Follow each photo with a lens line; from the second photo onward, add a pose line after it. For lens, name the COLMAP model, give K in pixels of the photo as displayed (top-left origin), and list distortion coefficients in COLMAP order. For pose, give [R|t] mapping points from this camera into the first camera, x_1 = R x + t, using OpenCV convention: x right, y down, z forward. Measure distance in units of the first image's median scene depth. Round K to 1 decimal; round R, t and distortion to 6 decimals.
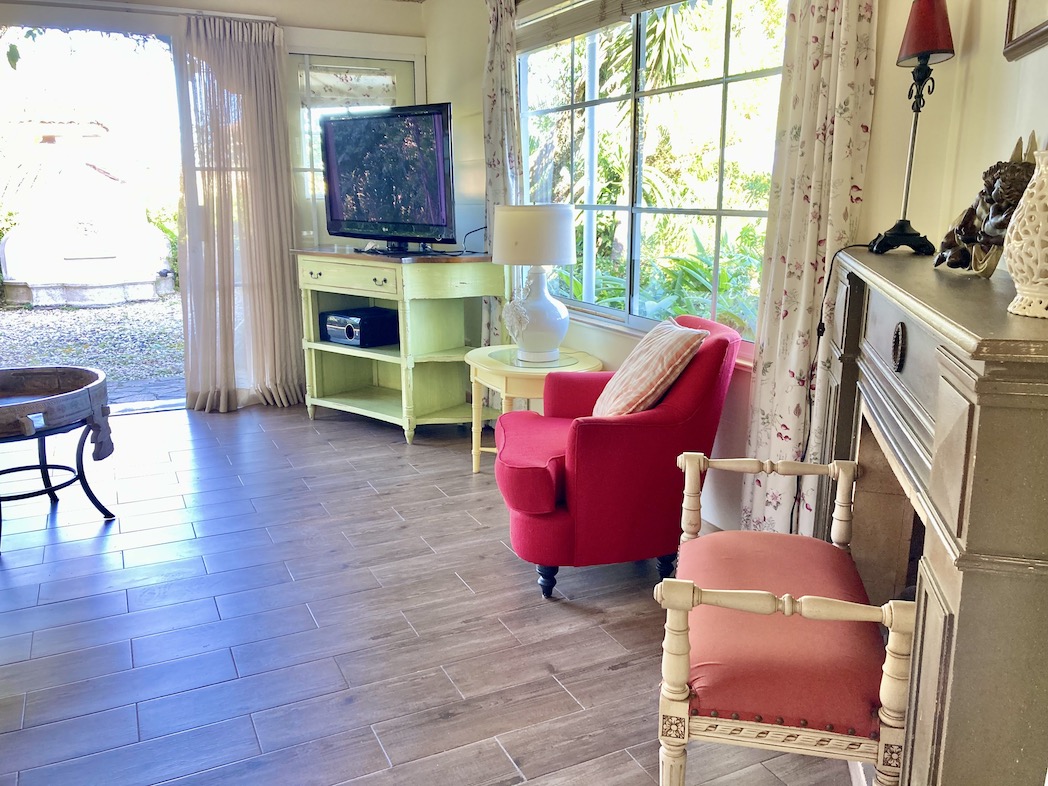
lens RADIAL K [[864.1, 0, 526.0], [0, 864.1, 382.5], [0, 0, 1]] dist [0.032498, -0.022327]
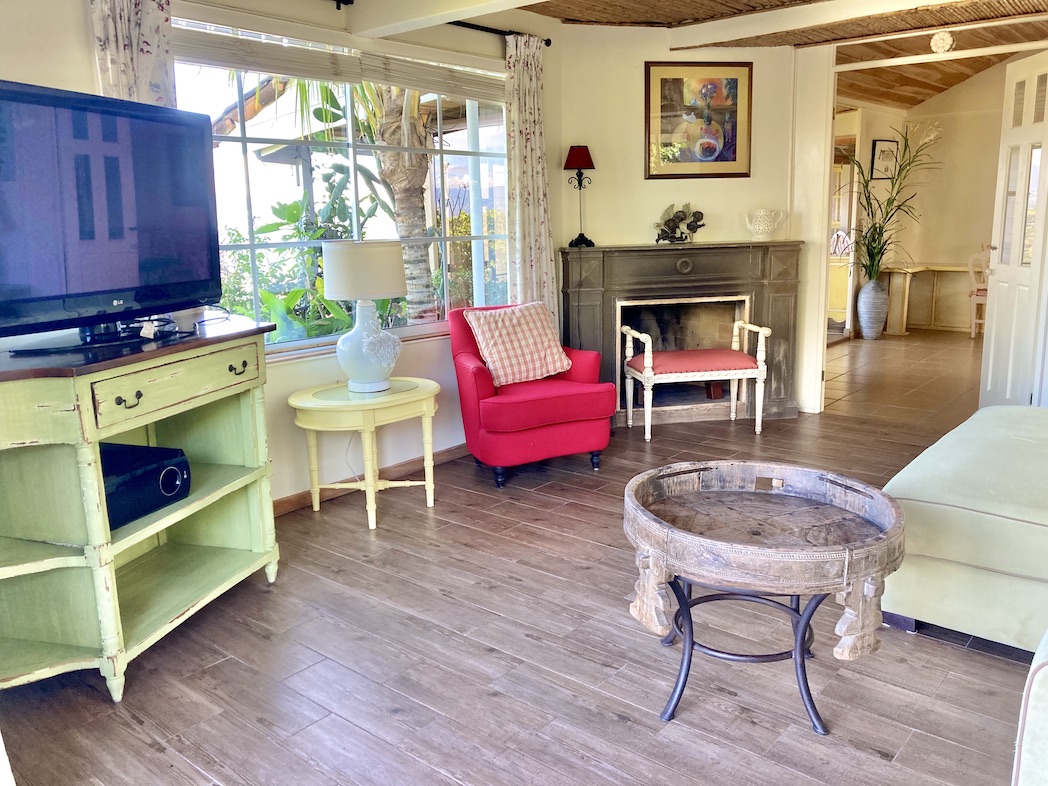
lens RADIAL K [[864.1, 0, 526.6], [0, 864.1, 396.6], [0, 0, 1]] dist [0.032498, -0.022327]
pose [[-0.415885, -0.179306, 0.891566, -1.119973], [0.215115, 0.933153, 0.288013, -0.314339], [-0.883609, 0.311569, -0.349513, 1.358968]]
